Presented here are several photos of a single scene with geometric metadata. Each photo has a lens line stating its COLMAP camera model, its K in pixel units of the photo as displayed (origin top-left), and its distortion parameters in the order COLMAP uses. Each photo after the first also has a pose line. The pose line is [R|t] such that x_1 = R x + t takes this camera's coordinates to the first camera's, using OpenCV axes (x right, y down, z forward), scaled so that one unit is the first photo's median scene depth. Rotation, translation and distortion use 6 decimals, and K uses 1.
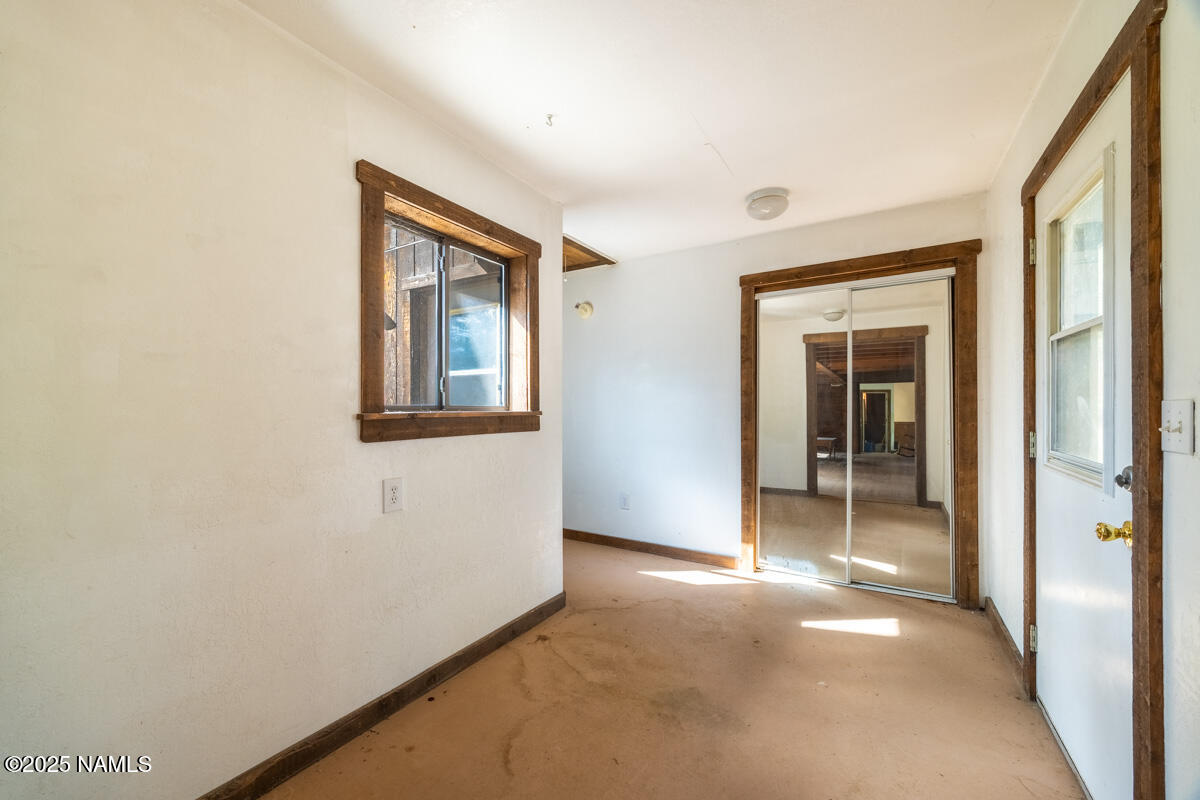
lens RADIAL K [[459.2, 0, 600.7], [0, 459.2, 402.4], [0, 0, 1]] dist [0.004188, 0.000013]
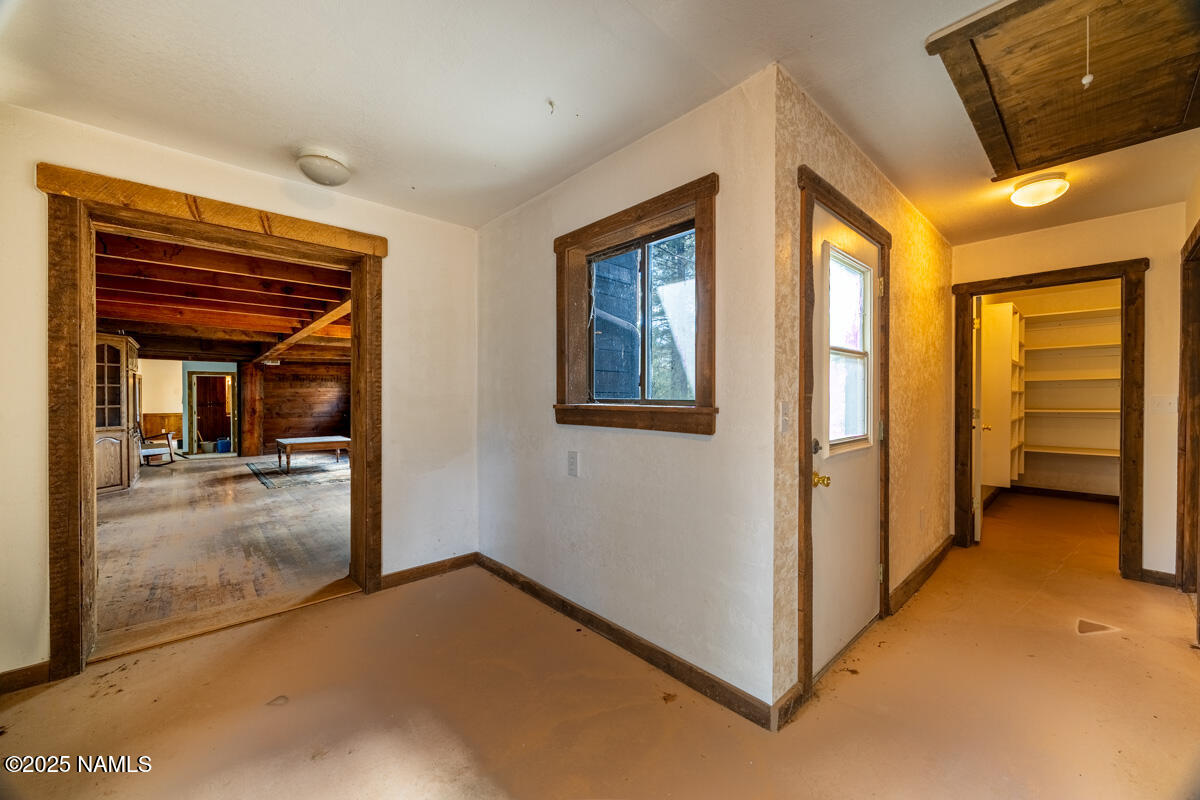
lens RADIAL K [[459.2, 0, 600.6], [0, 459.2, 402.2], [0, 0, 1]] dist [0.004188, 0.000013]
pose [[-0.268327, 0.012105, -0.963252, 0.772128], [0.008003, 0.999915, 0.010337, 0.001767], [0.963295, -0.004935, -0.268401, 1.300913]]
